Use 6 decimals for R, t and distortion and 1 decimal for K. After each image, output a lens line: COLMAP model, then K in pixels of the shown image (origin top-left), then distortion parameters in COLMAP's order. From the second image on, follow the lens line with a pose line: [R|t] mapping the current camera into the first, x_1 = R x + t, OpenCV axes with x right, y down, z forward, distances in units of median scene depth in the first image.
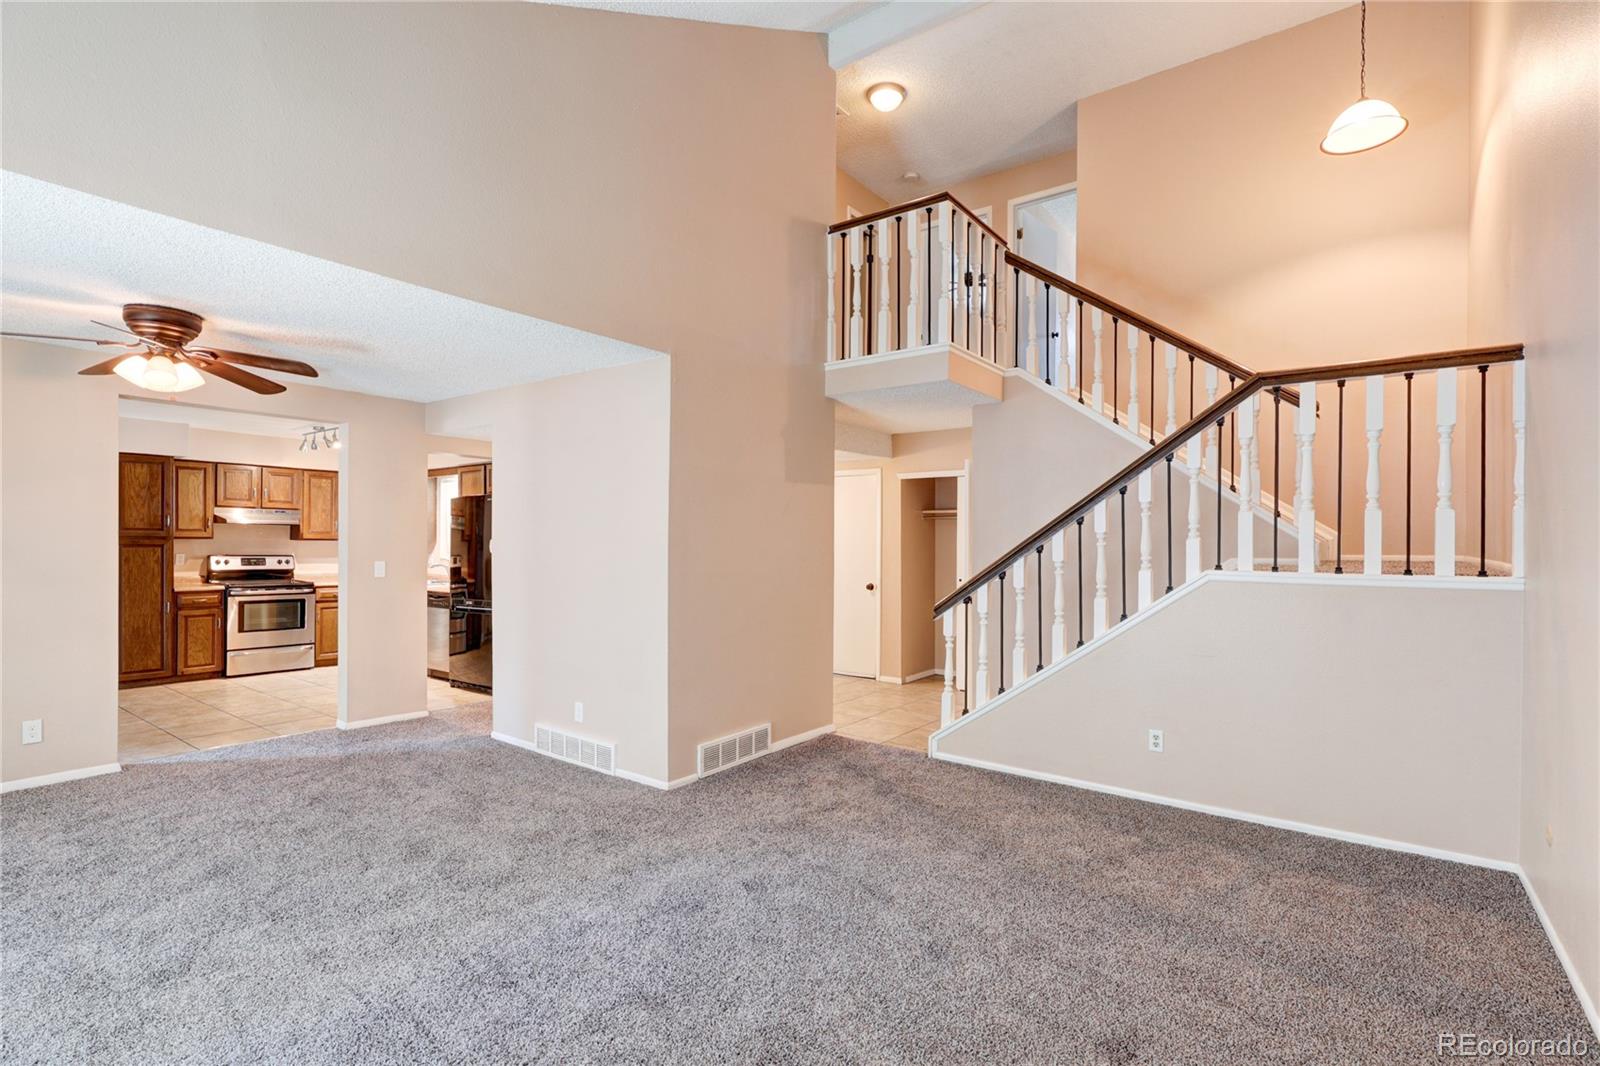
lens RADIAL K [[756.4, 0, 809.2], [0, 756.4, 542.8], [0, 0, 1]] dist [-0.009088, 0.000438]
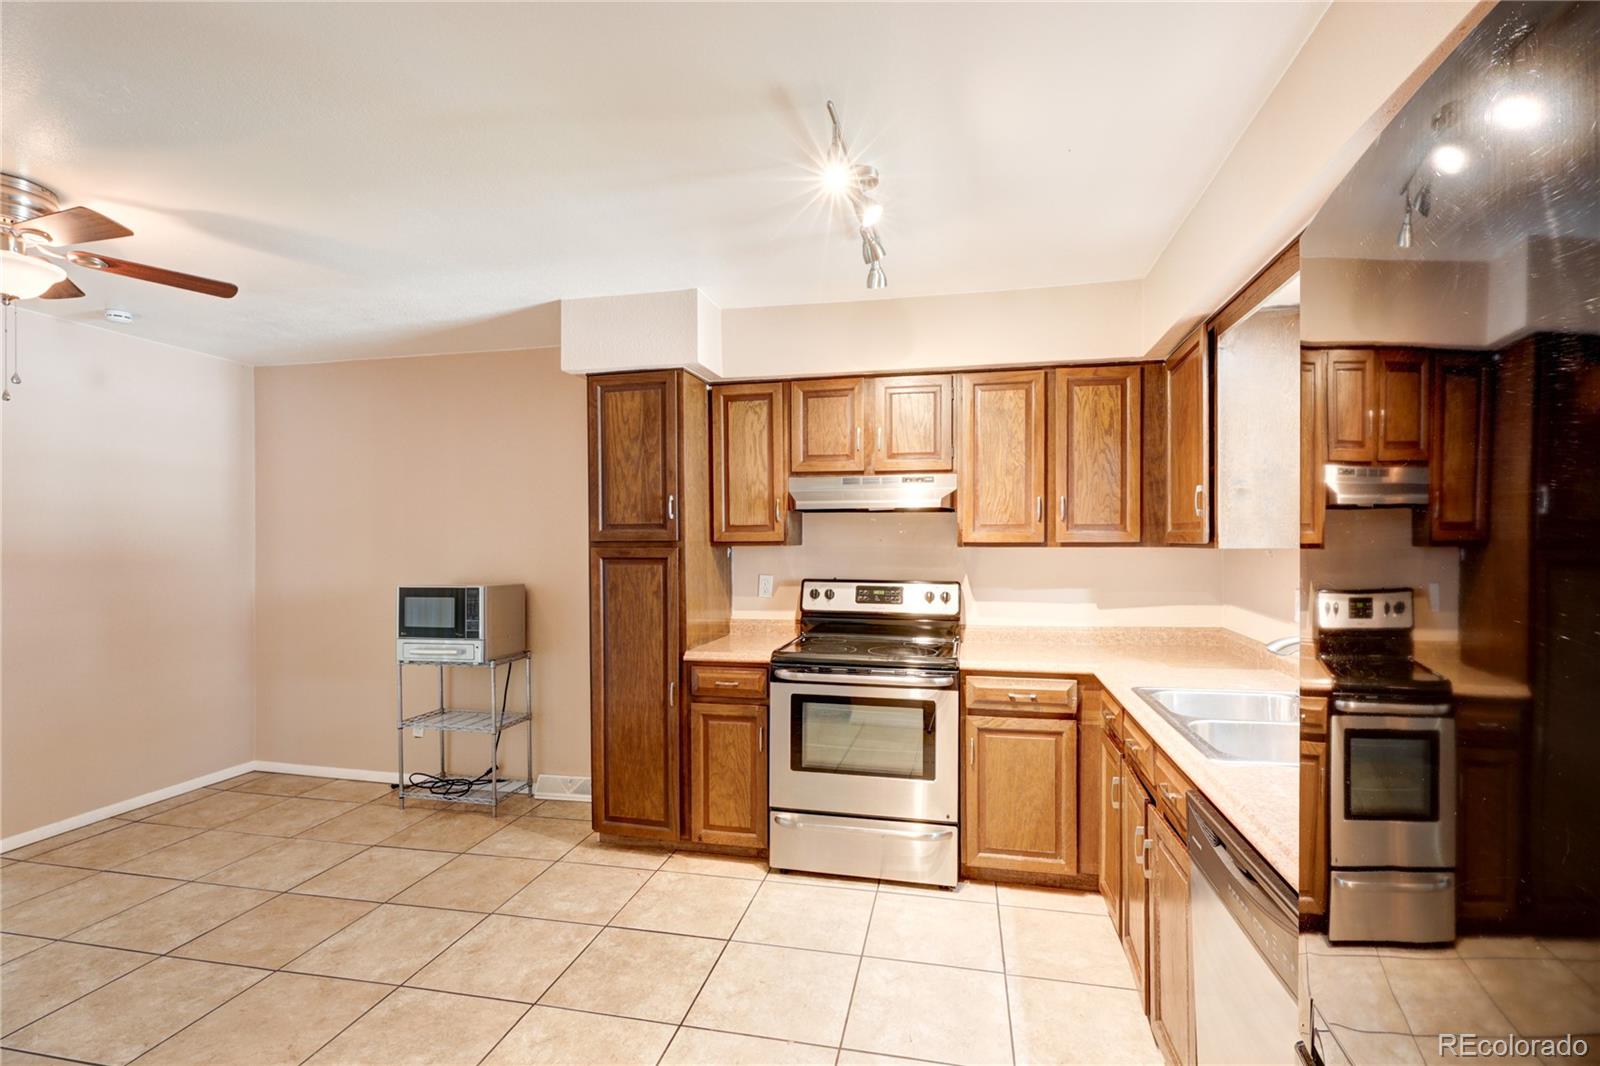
lens RADIAL K [[756.4, 0, 801.9], [0, 756.4, 535.7], [0, 0, 1]] dist [-0.009088, 0.000438]
pose [[0.410318, -0.019700, -0.911730, -0.382392], [0.005407, 0.999802, -0.019170, -0.002161], [0.911927, 0.002936, 0.410343, 0.857611]]
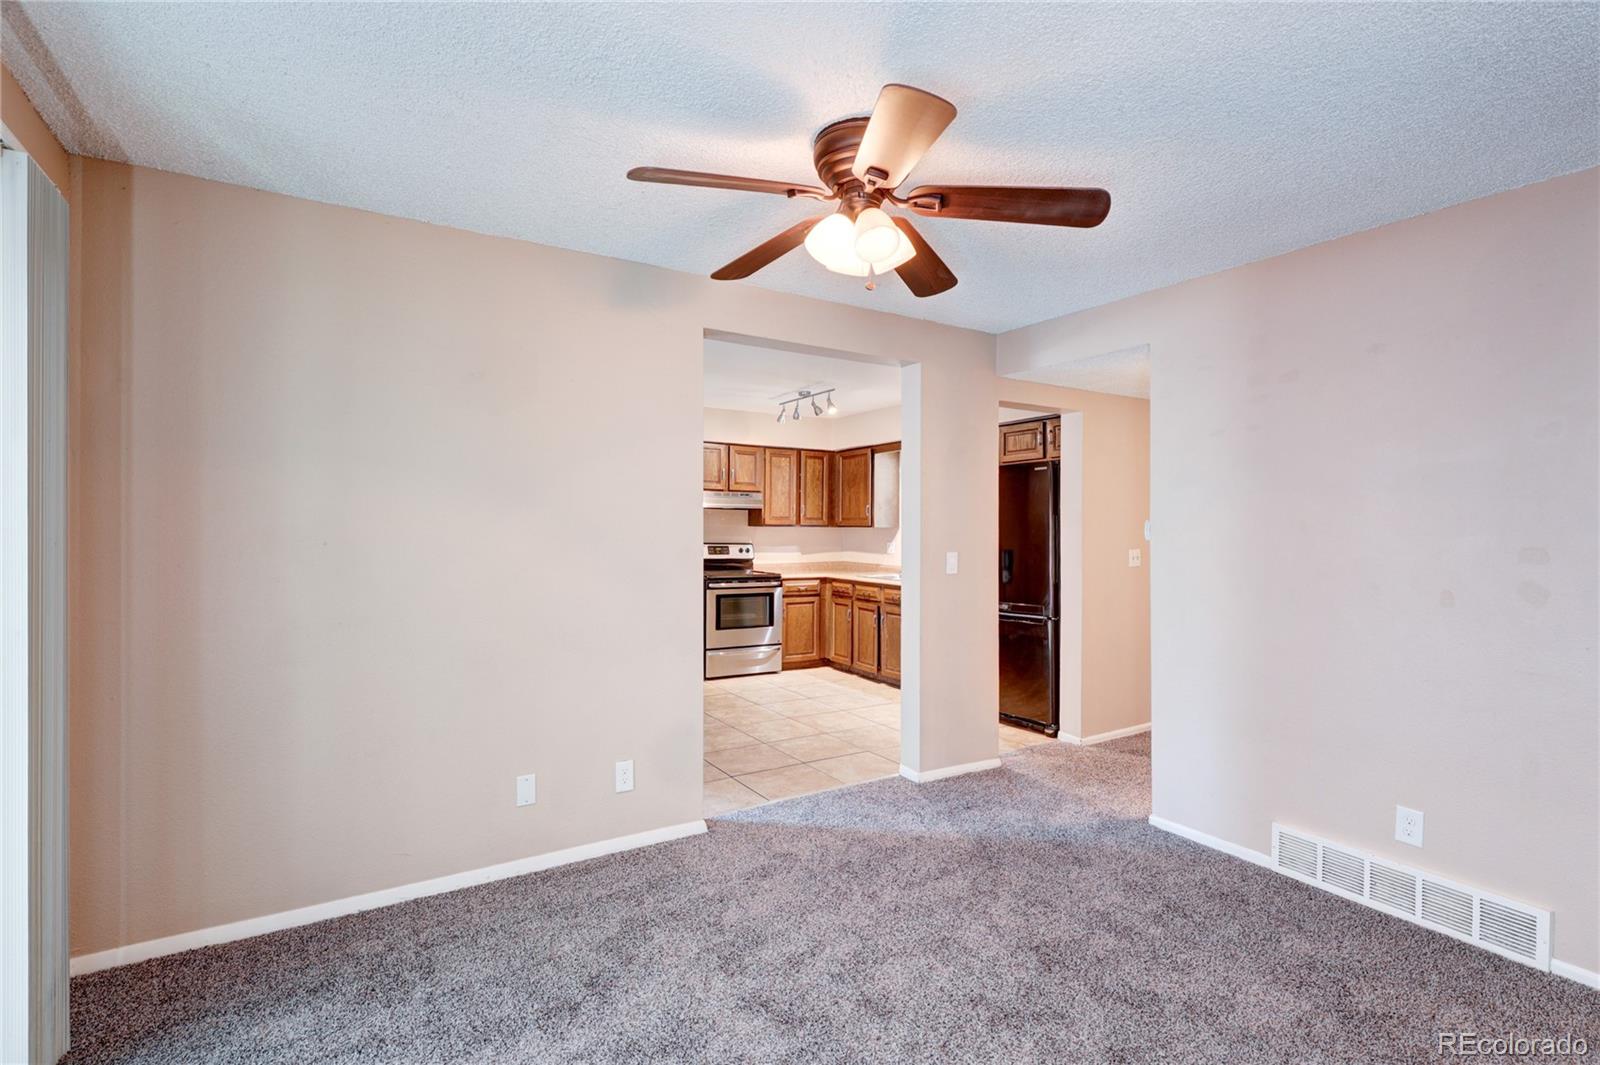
lens RADIAL K [[756.4, 0, 786.6], [0, 756.4, 528.1], [0, 0, 1]] dist [-0.009088, 0.000438]
pose [[0.922841, -0.005868, -0.385137, -0.343740], [0.004459, 0.999980, -0.004550, 0.003117], [0.385155, 0.002482, 0.922848, 0.208026]]
